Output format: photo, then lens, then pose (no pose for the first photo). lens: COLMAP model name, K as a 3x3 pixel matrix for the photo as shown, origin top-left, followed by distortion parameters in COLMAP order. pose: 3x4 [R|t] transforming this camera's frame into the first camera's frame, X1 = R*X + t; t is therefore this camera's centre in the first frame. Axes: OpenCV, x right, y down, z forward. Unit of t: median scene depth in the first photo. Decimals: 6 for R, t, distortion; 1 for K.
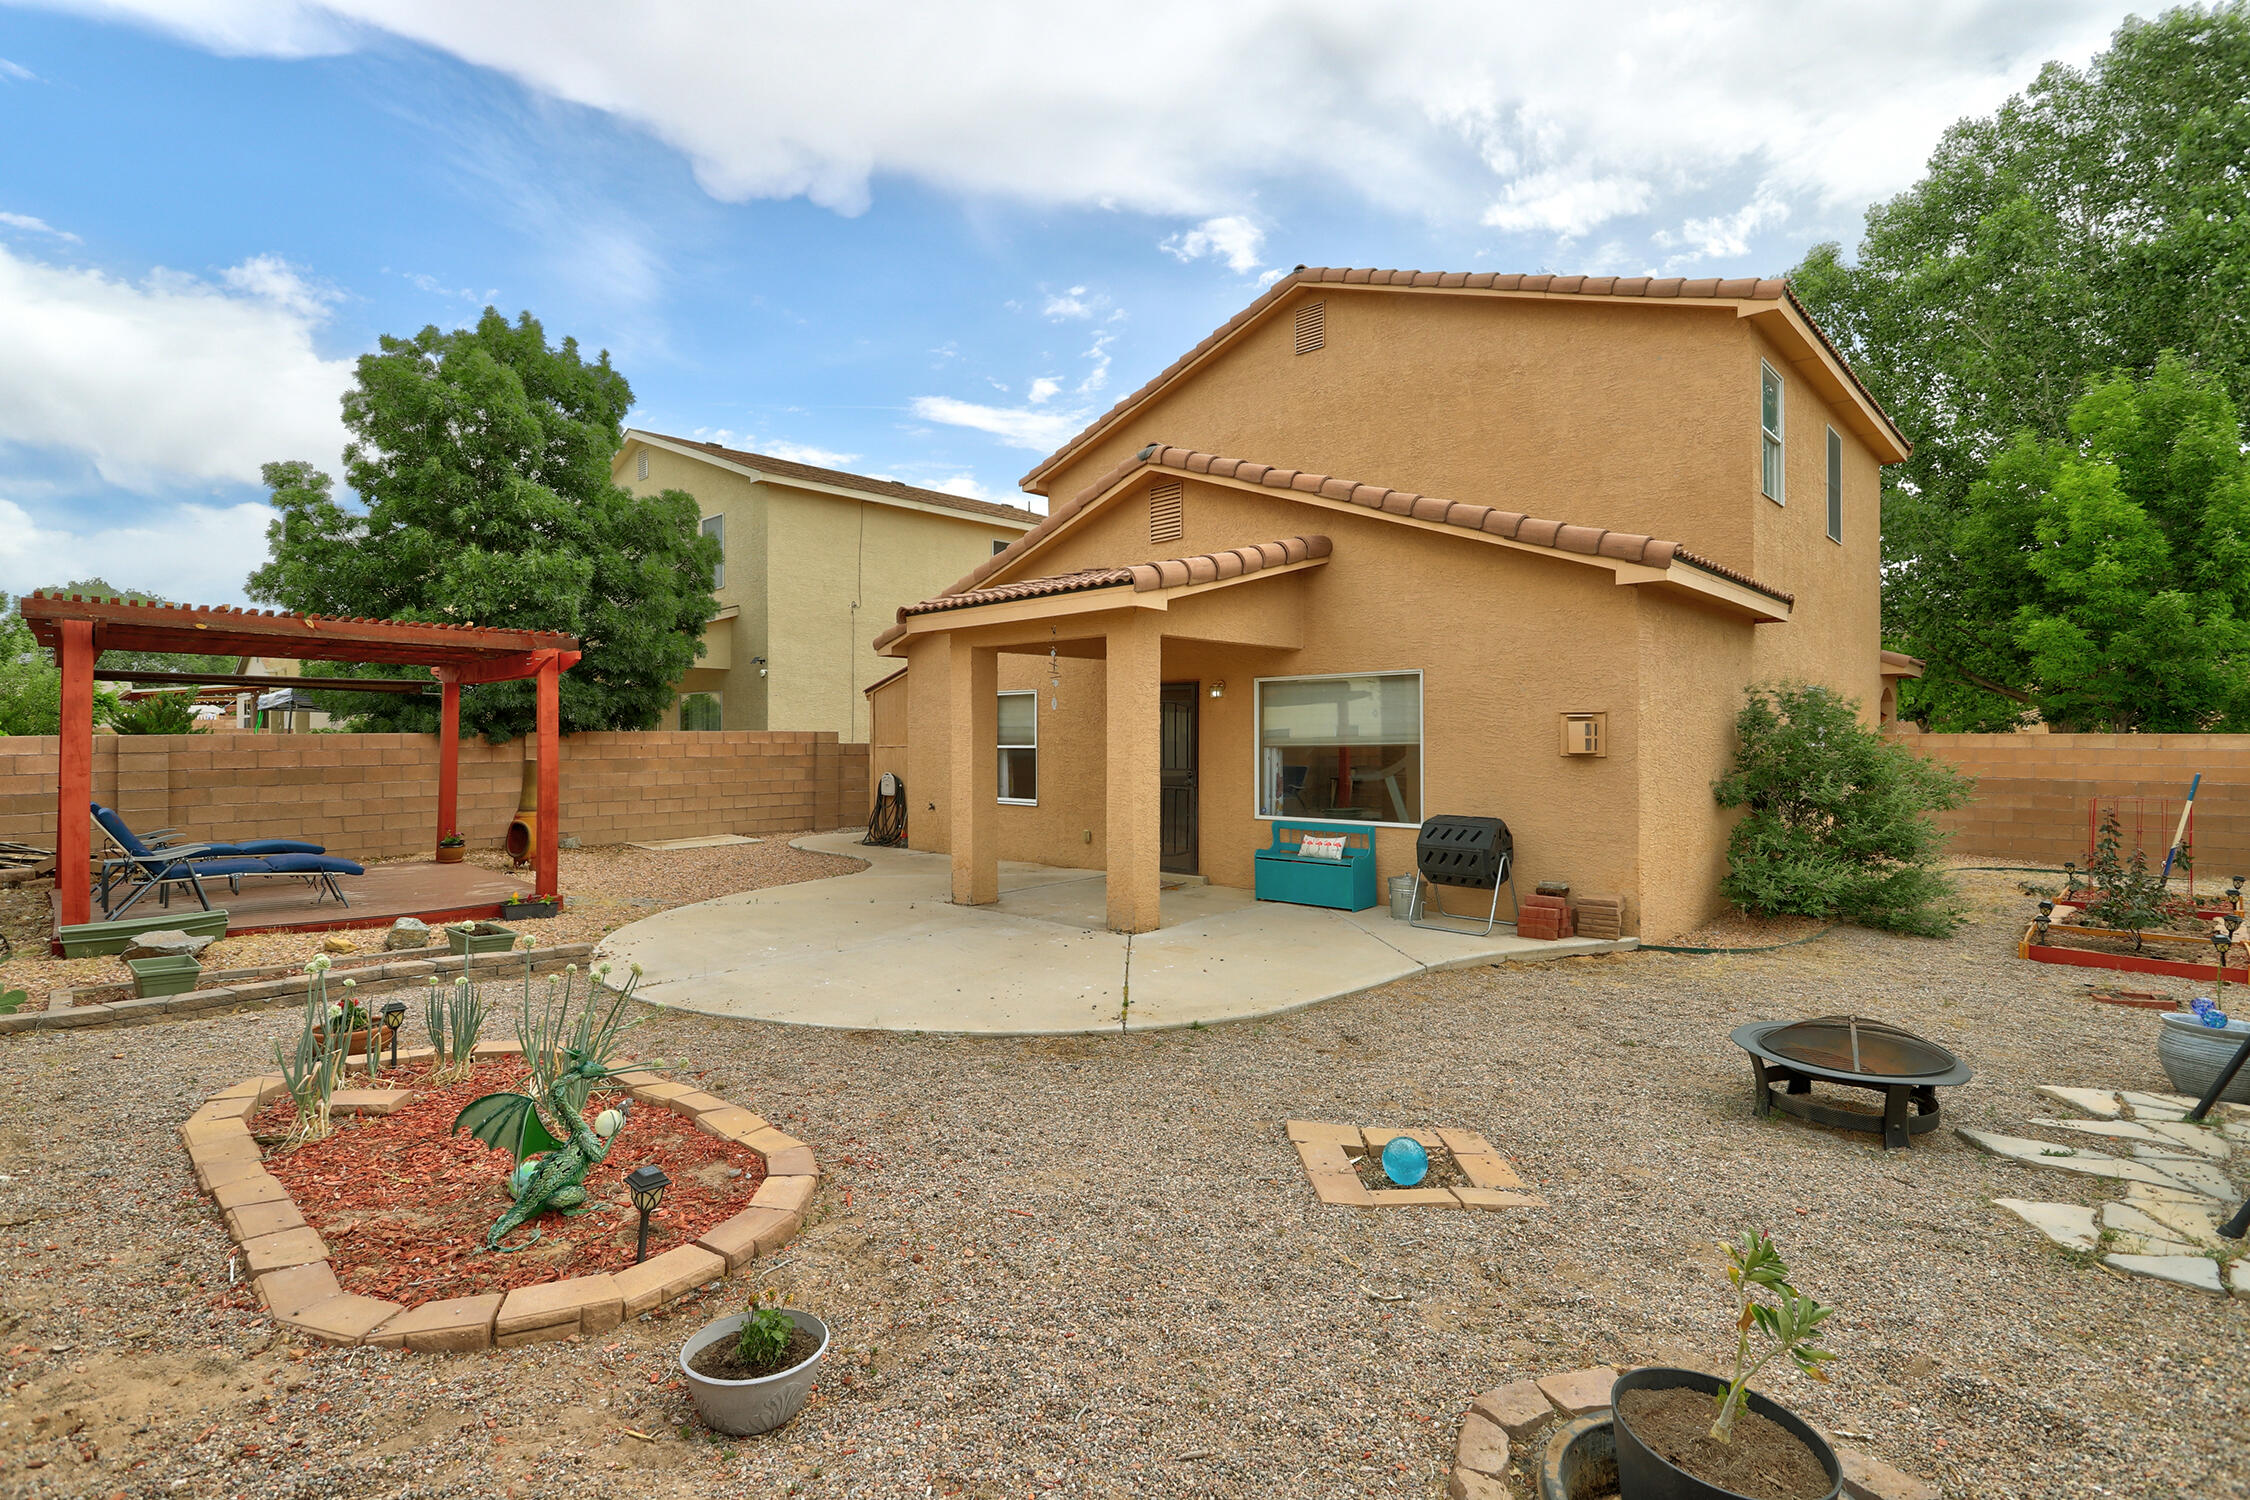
lens RADIAL K [[1066.0, 0, 1125.0], [0, 1066.0, 750.0], [0, 0, 1]] dist [-0.002334, -0.000453]
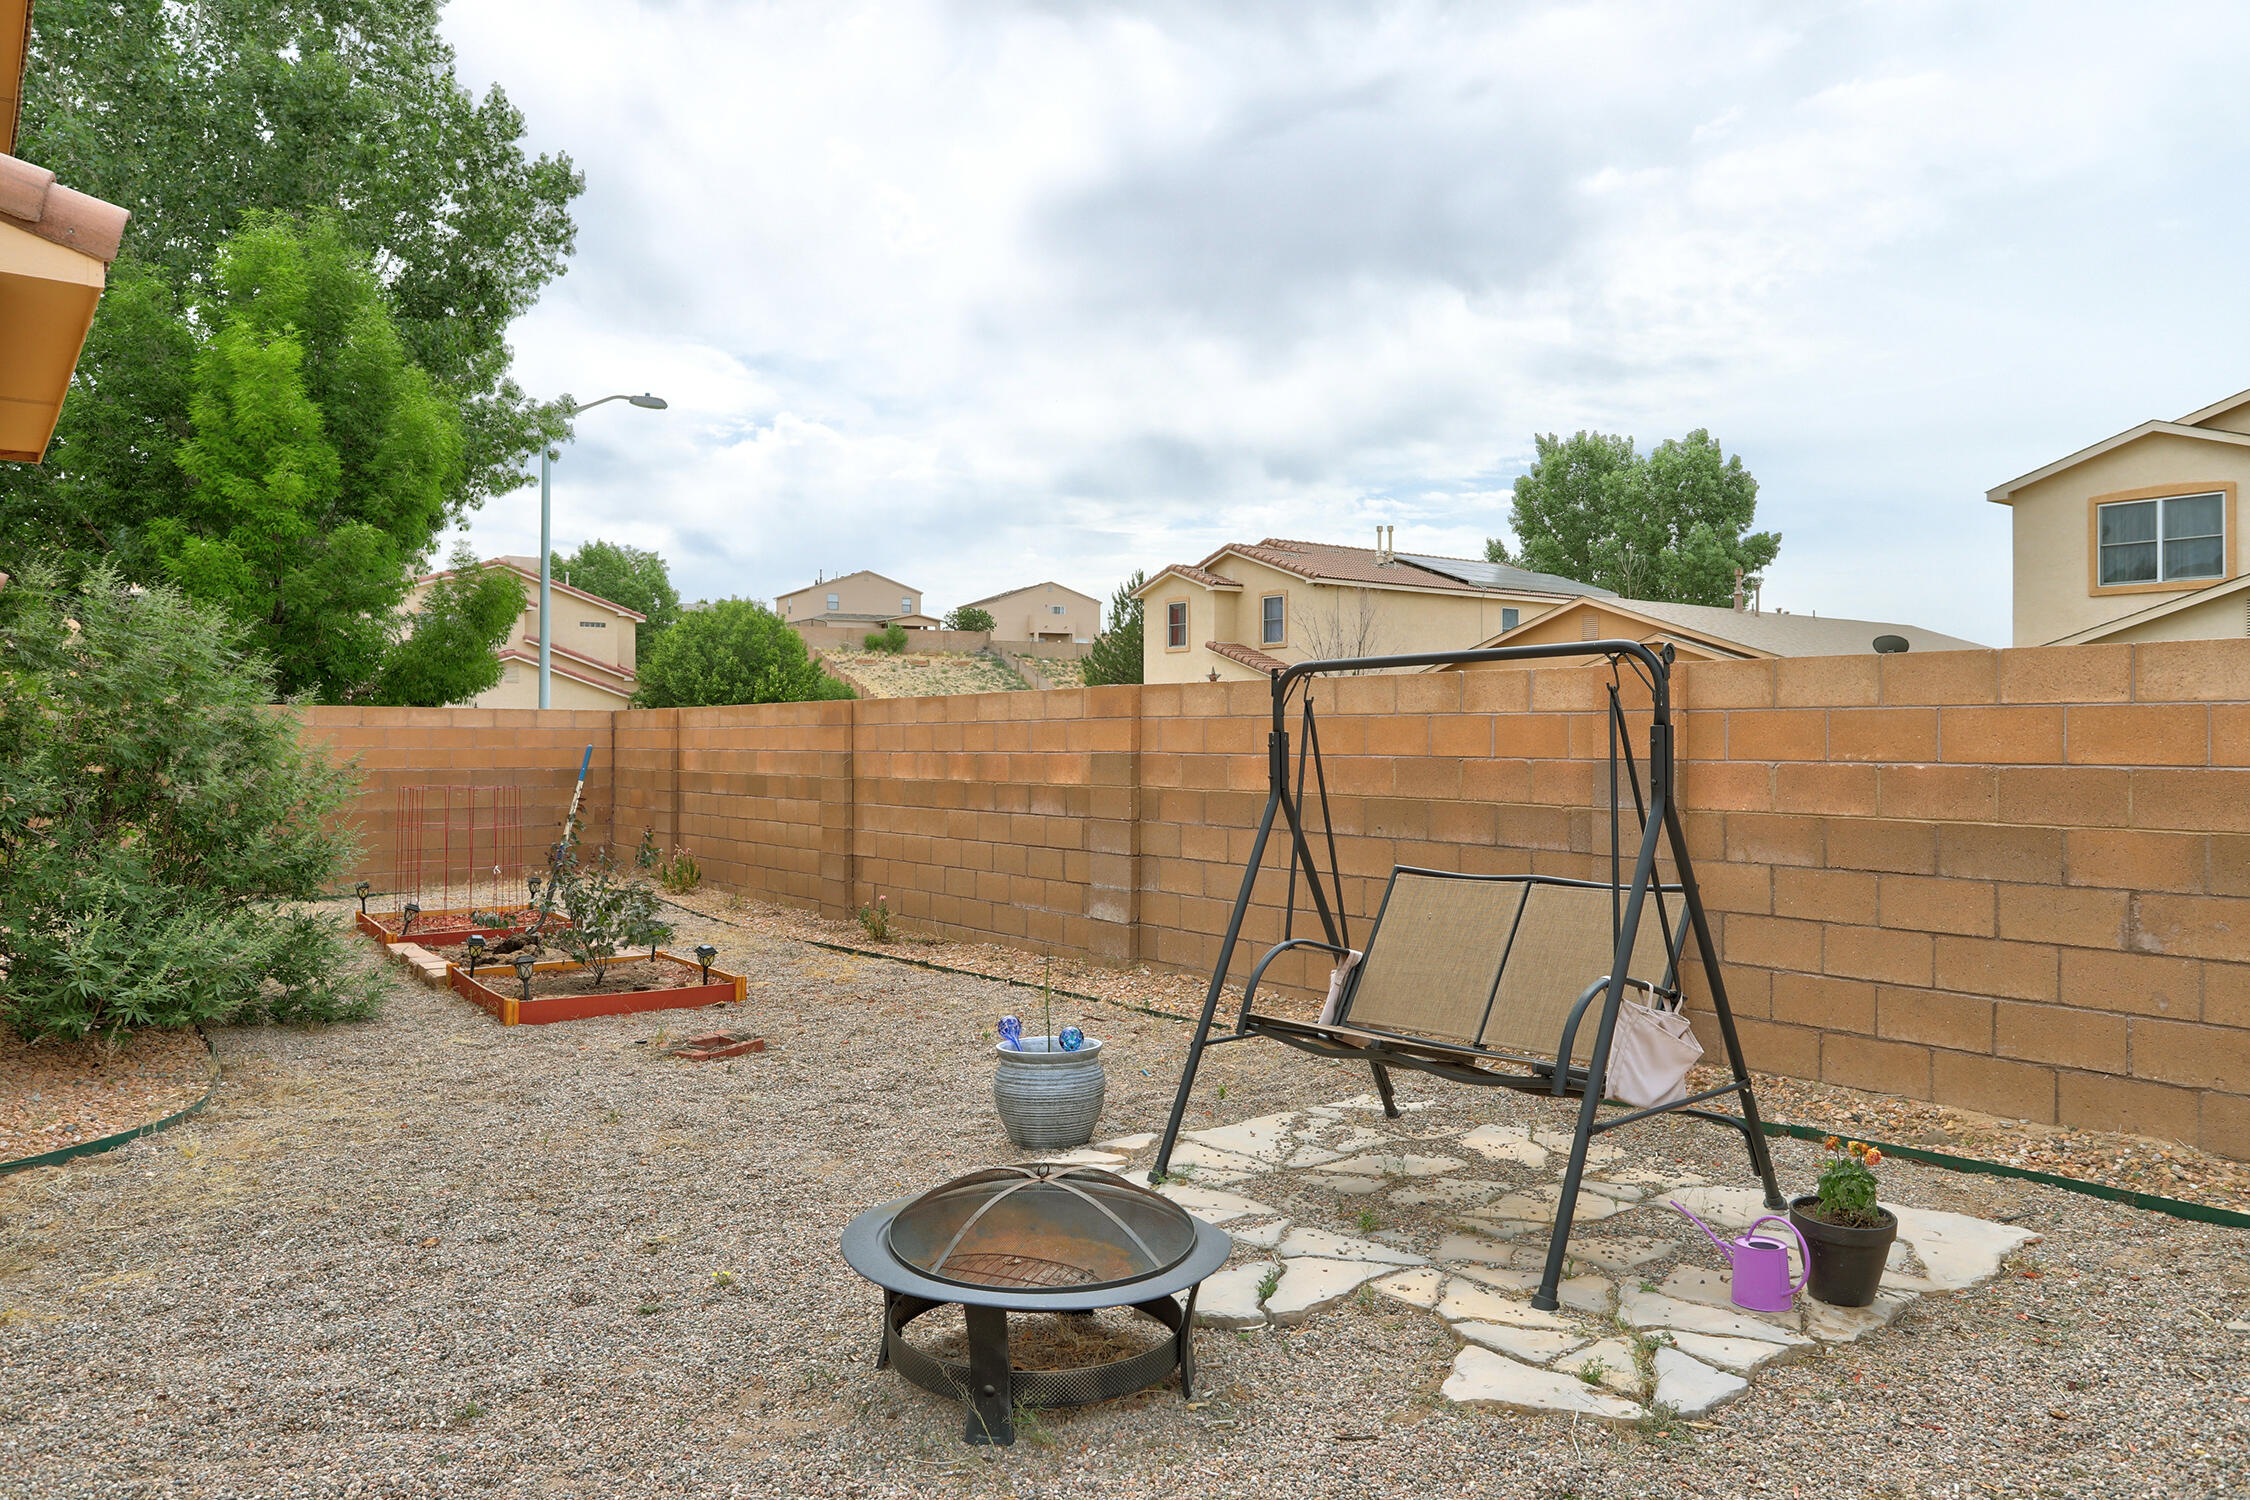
lens RADIAL K [[1481.4, 0, 1125.0], [0, 1481.4, 750.0], [0, 0, 1]] dist [-0.002832, -0.000389]
pose [[0.141155, -0.003736, 0.989980, -0.037145], [0.002942, 0.999990, 0.003355, 0.046723], [-0.989983, 0.002439, 0.141165, 0.962926]]
